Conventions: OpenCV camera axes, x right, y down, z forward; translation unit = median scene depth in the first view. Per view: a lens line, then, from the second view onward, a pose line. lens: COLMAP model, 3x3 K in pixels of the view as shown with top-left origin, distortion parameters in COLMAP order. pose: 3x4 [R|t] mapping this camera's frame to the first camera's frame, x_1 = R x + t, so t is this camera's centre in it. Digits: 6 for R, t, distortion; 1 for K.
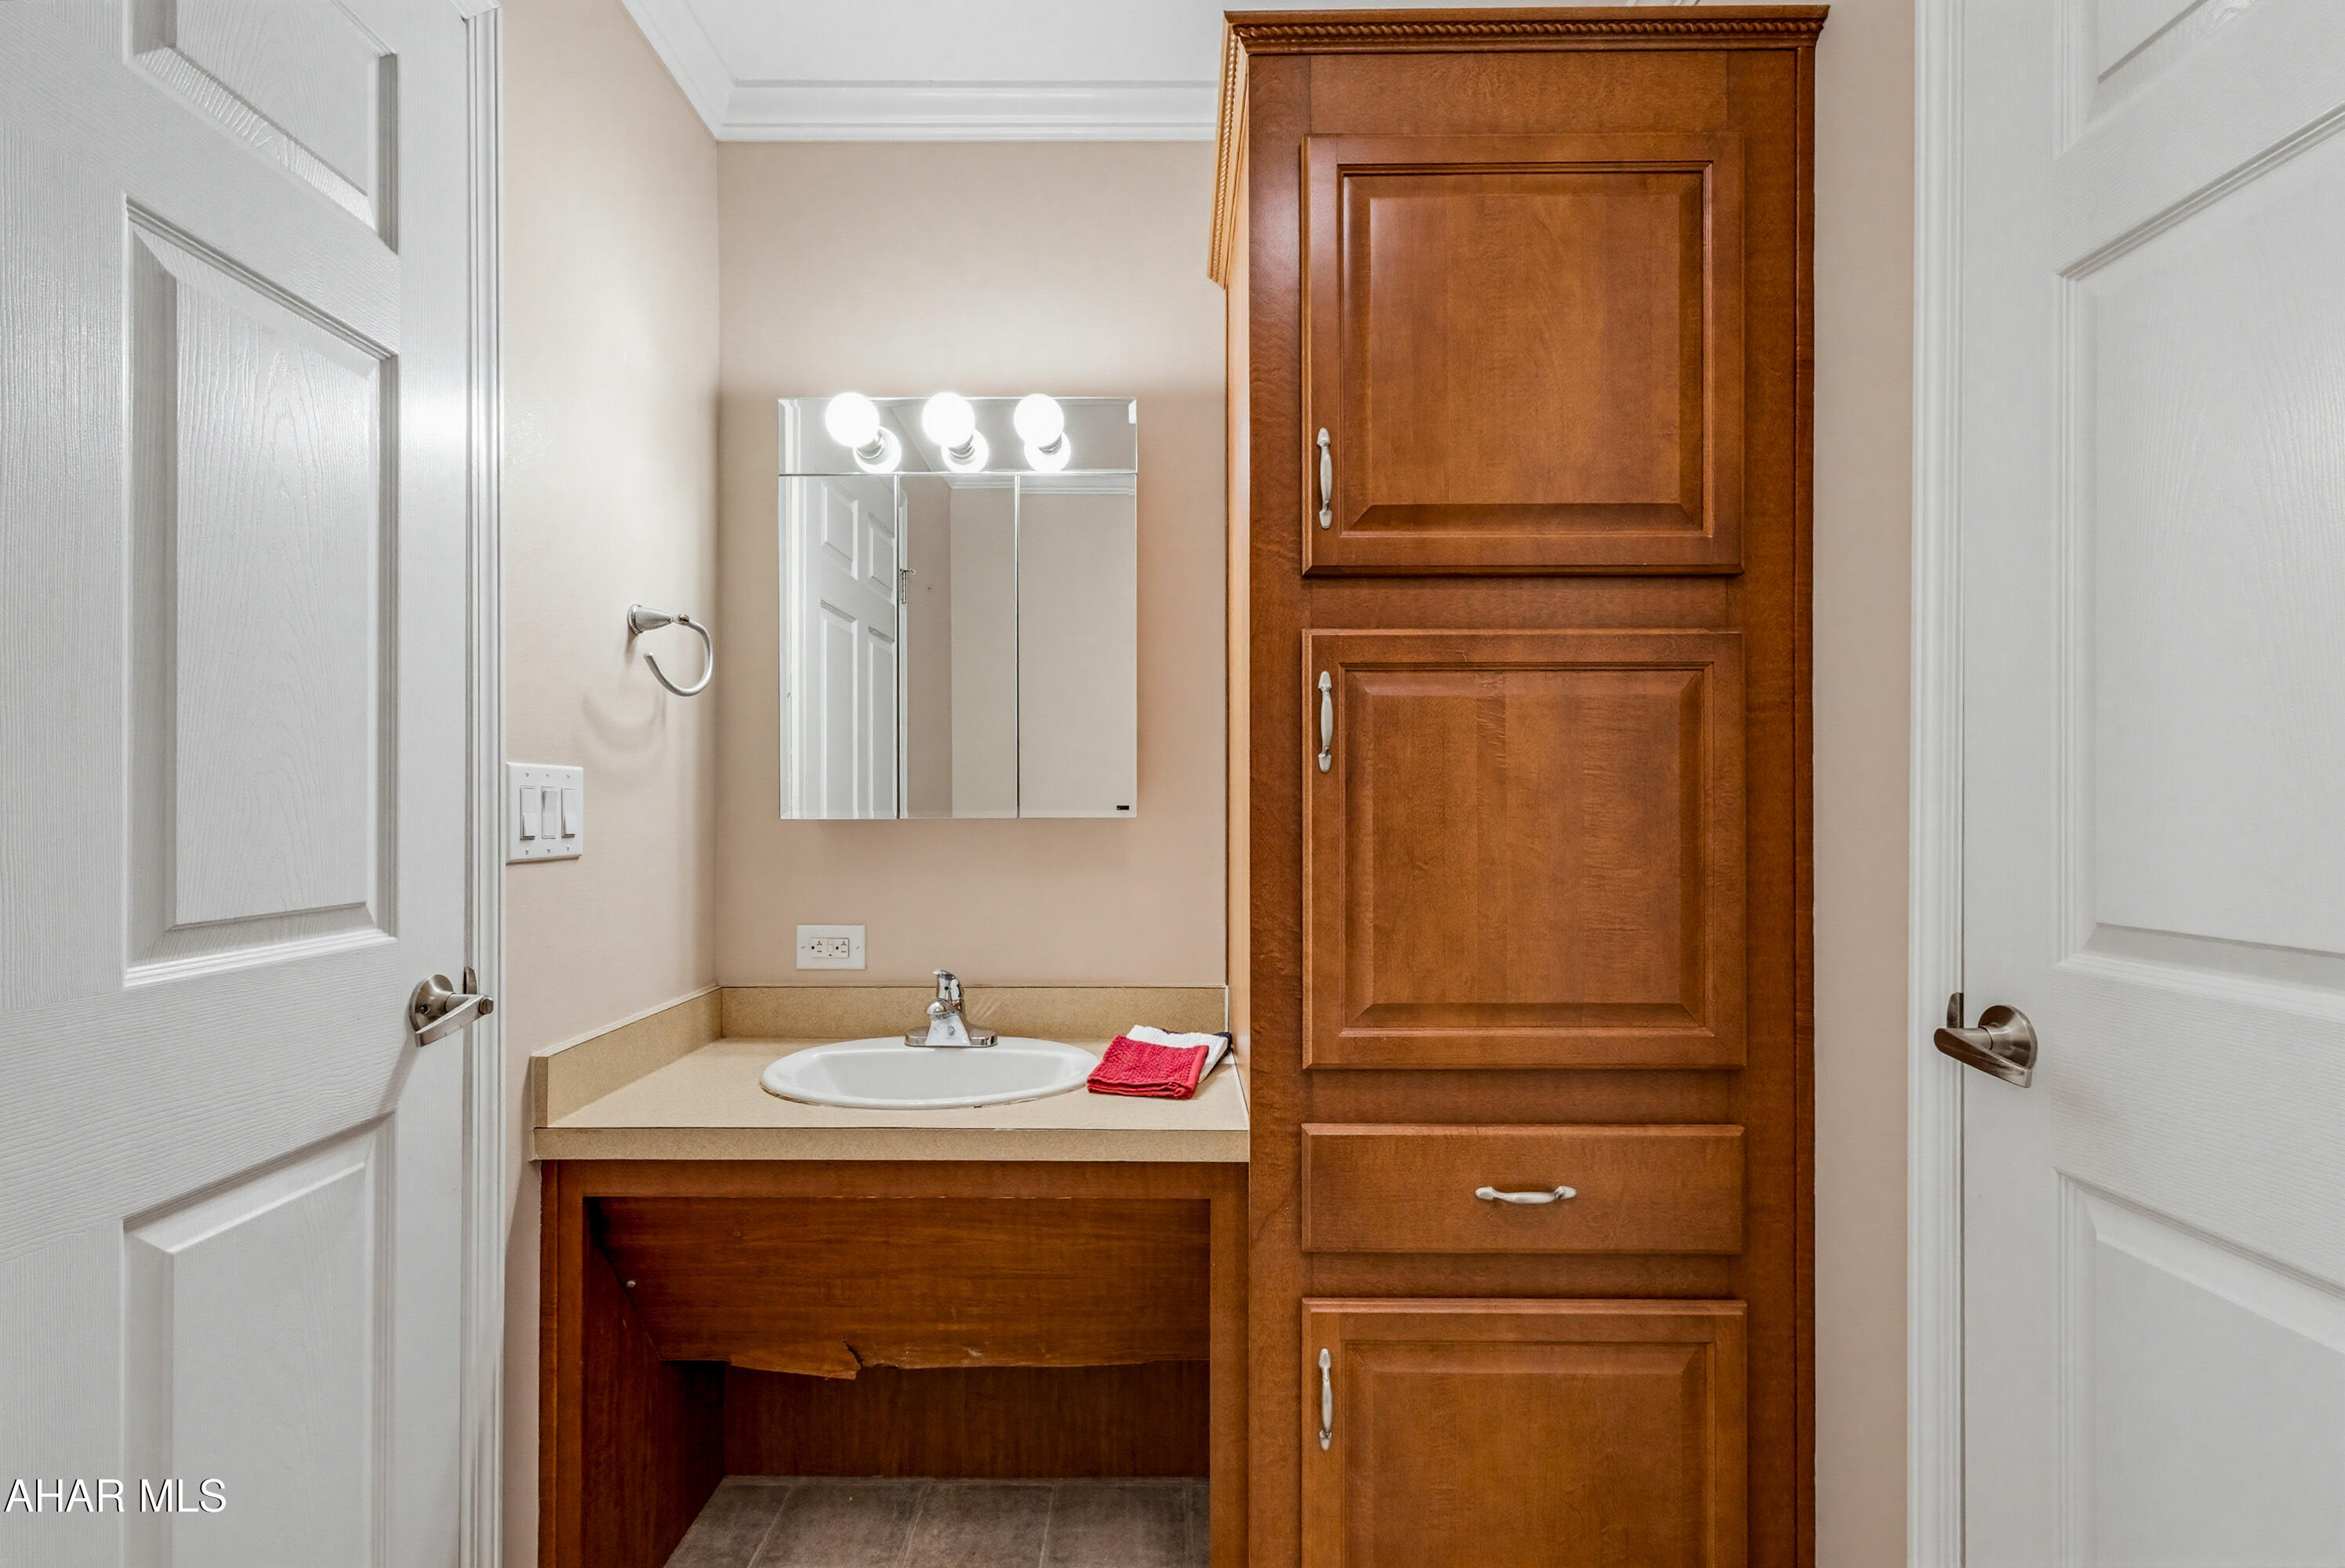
lens RADIAL K [[1097.6, 0, 1170.6], [0, 1097.6, 804.2], [0, 0, 1]] dist [0.001807, 0.000410]
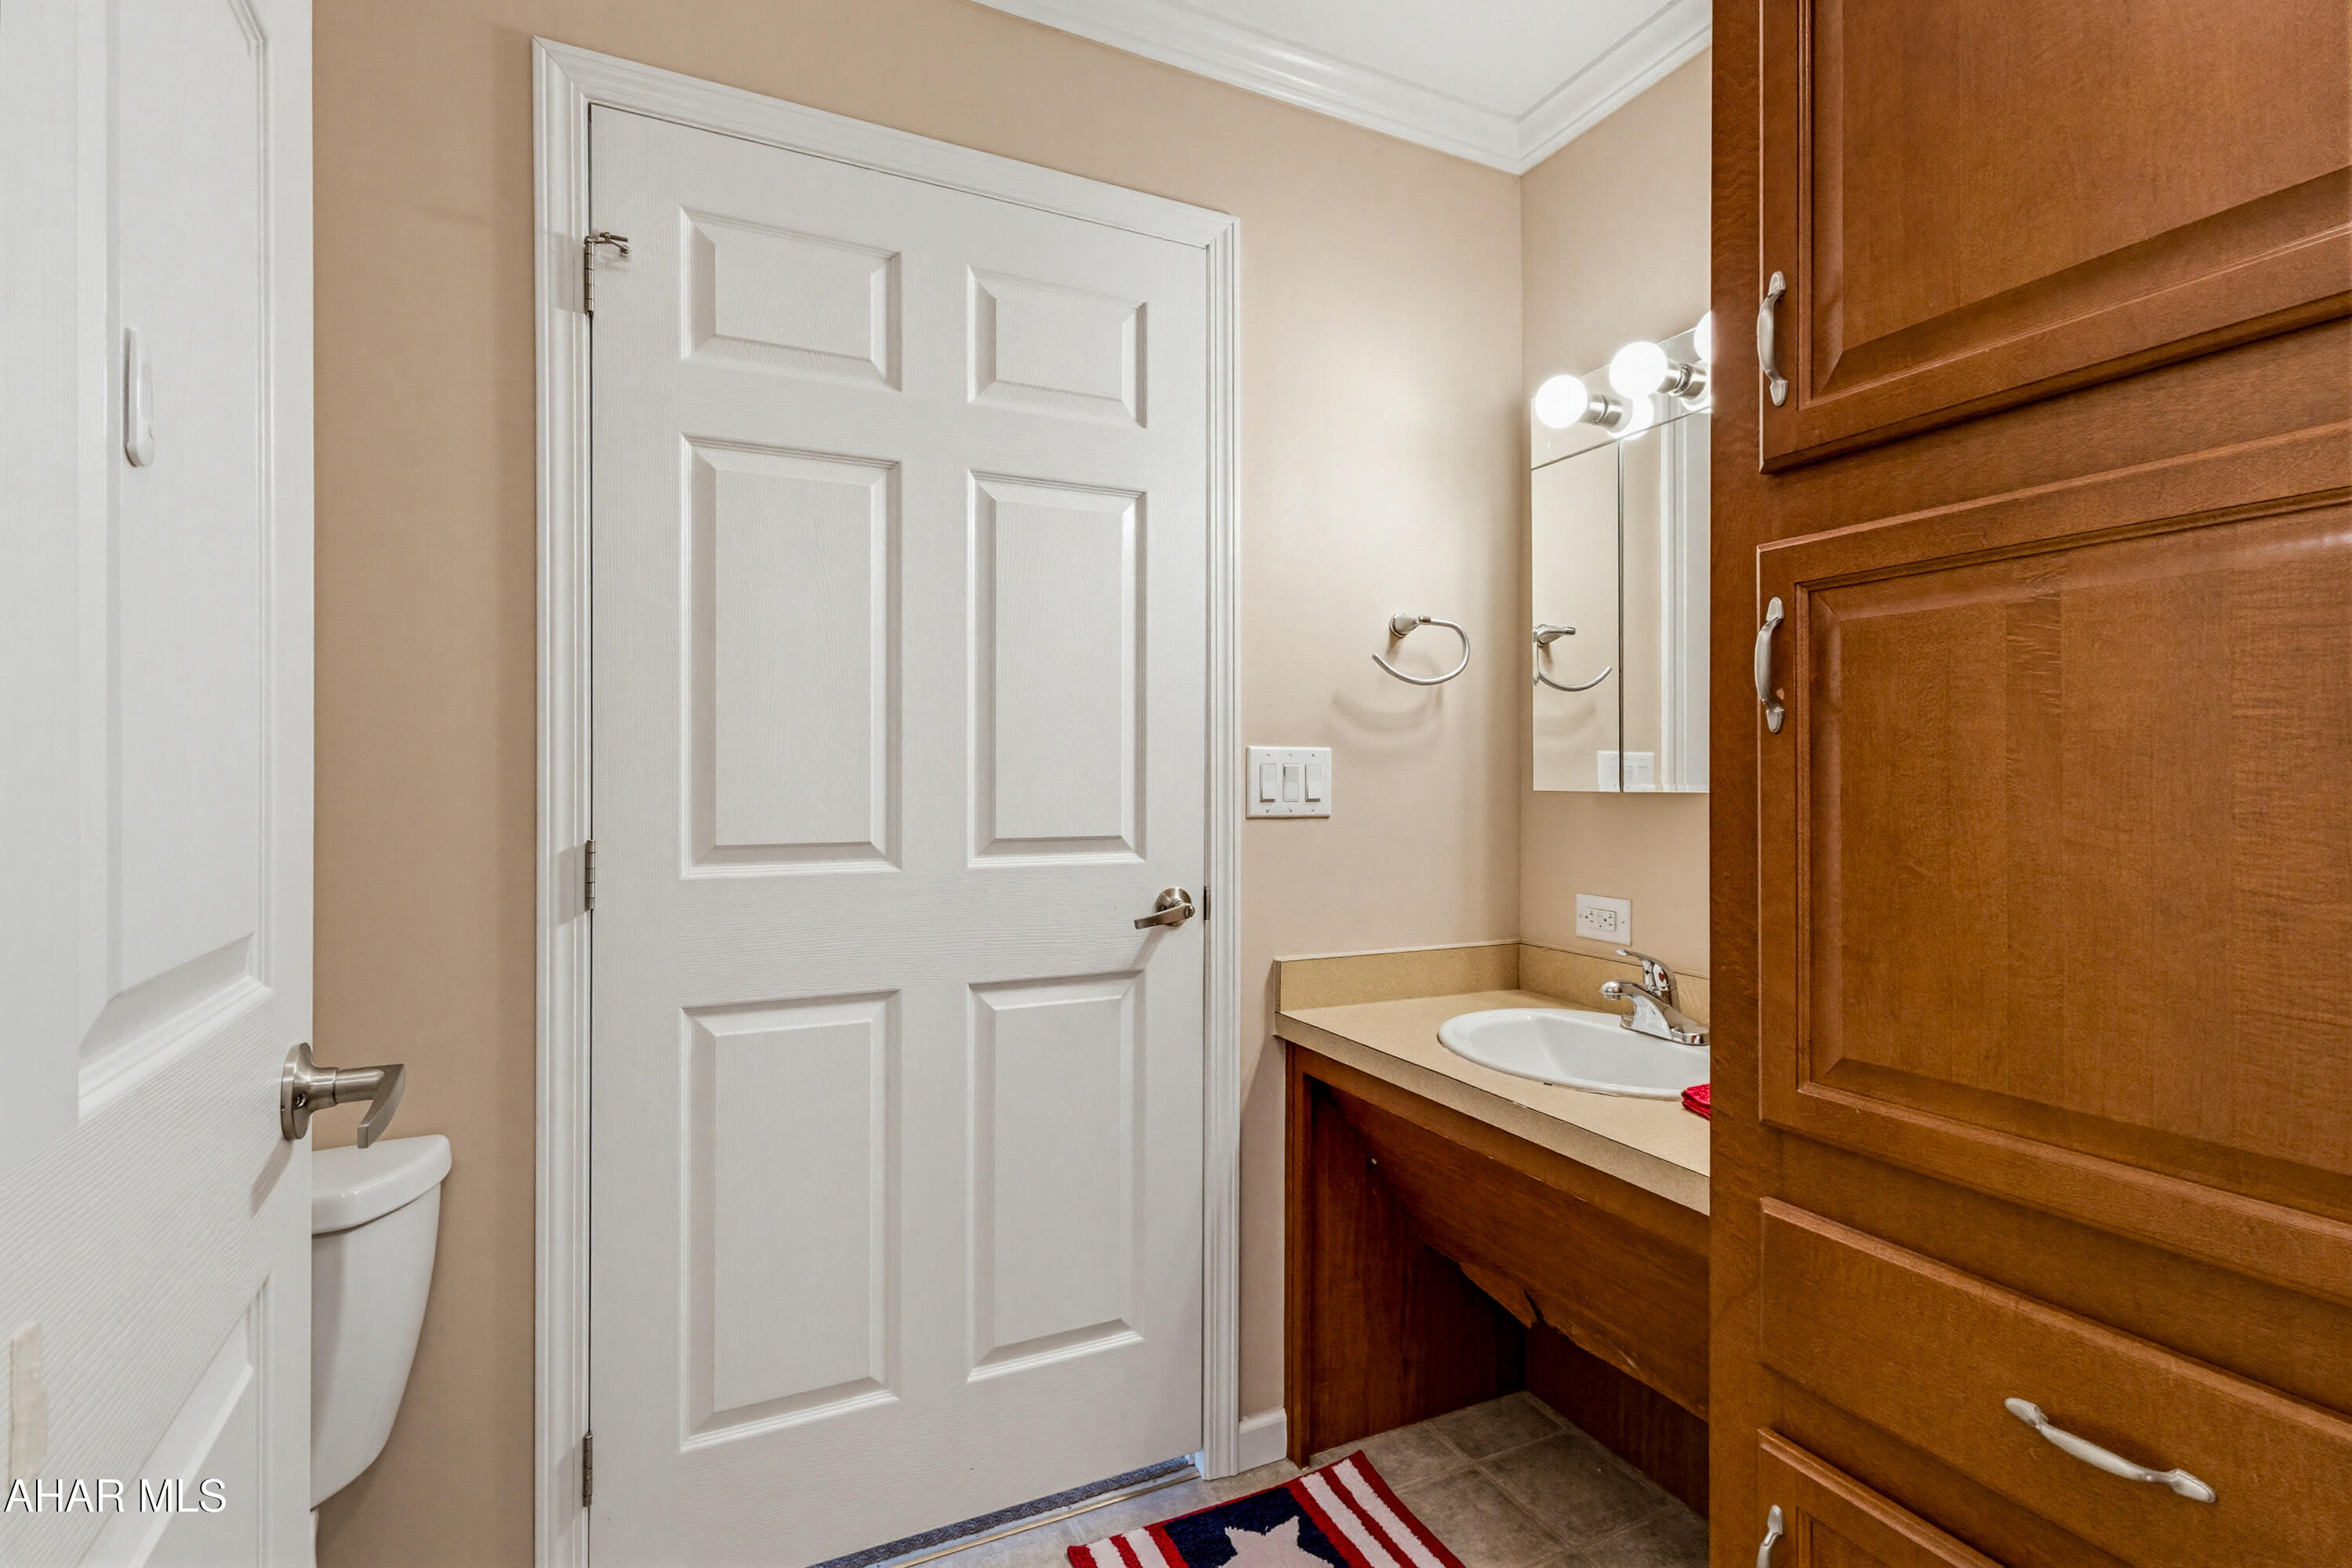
lens RADIAL K [[1098.7, 0, 1168.2], [0, 1098.7, 778.2], [0, 0, 1]] dist [0.003710, 0.000489]
pose [[0.425794, 0.000391, -0.904820, 0.630596], [-0.001461, 0.999999, -0.000255, 0.003109], [0.904819, 0.001431, 0.425794, 0.302927]]
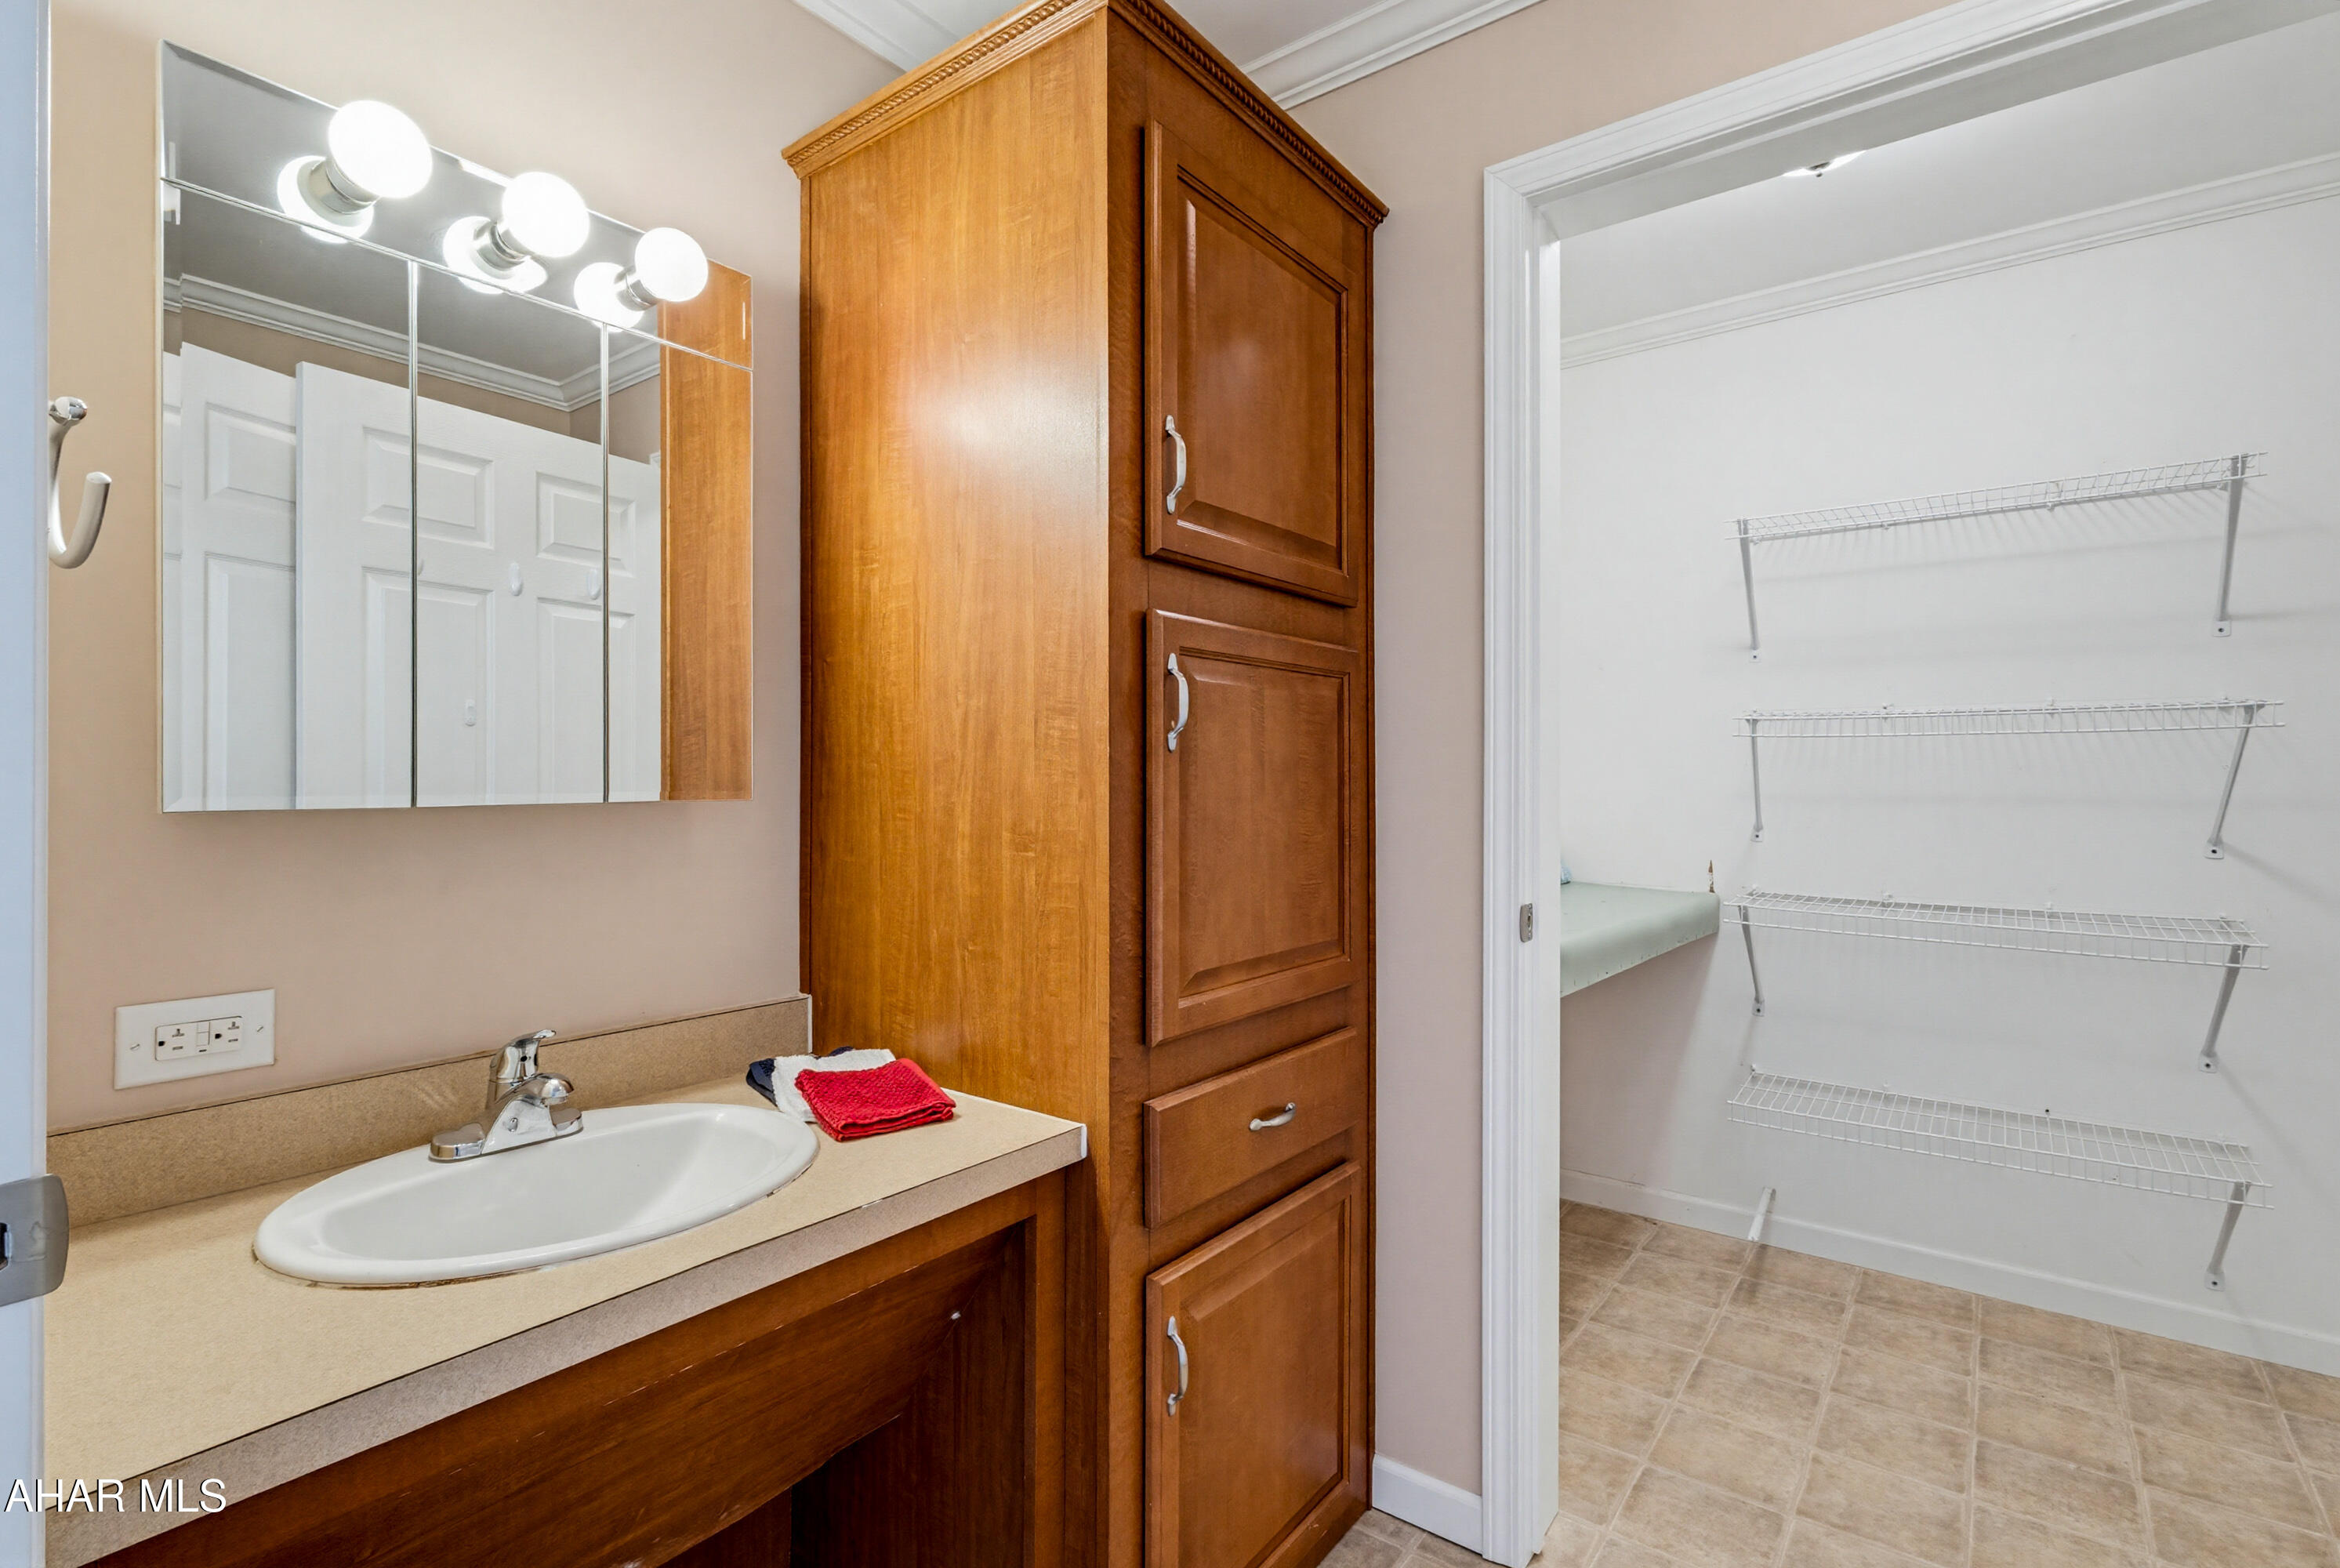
lens RADIAL K [[1100.1, 0, 1170.0], [0, 1100.1, 784.0], [0, 0, 1]] dist [-0.002702, -0.000262]
pose [[0.602732, 0.000332, 0.797944, -0.665225], [0.001287, 0.999998, -0.001389, 0.002398], [-0.797943, 0.001864, 0.602730, 0.378544]]
